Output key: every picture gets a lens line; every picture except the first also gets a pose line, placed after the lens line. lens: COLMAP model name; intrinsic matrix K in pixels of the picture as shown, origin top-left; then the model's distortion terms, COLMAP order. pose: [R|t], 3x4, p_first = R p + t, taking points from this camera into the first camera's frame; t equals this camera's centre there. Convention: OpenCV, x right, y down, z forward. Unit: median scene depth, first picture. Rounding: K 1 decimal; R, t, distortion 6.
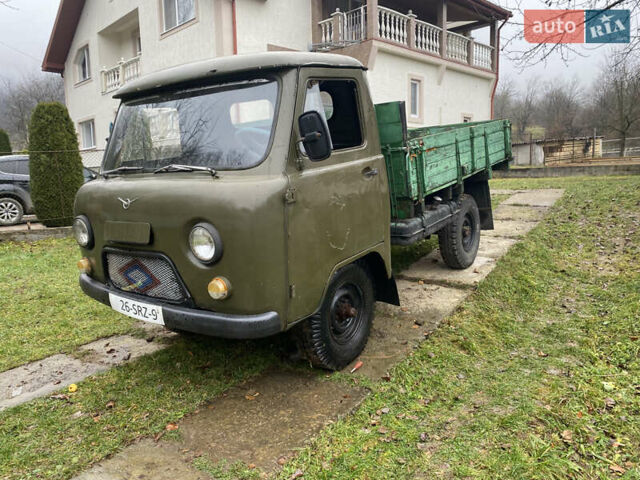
lens RADIAL K [[487.8, 0, 316.5], [0, 487.8, 237.7], [0, 0, 1]] dist [0.085604, -0.117023]
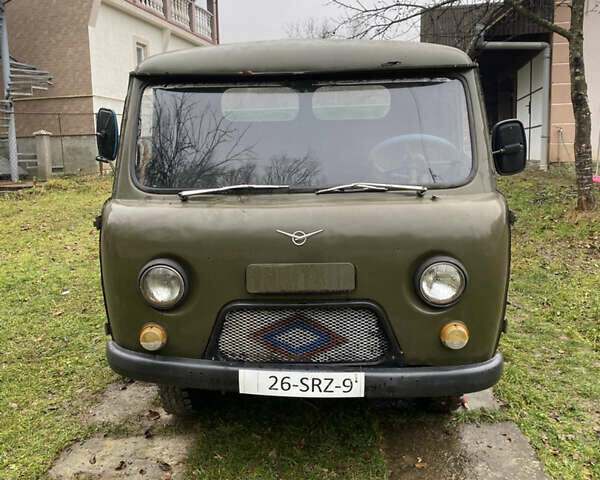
lens RADIAL K [[608.1, 0, 305.1], [0, 608.1, 233.3], [0, 0, 1]] dist [0.169508, -0.437523]
pose [[0.829379, -0.067270, 0.554622, -0.570388], [0.071323, 0.997351, 0.014312, -0.057912], [-0.554115, 0.027687, 0.831979, 0.170719]]
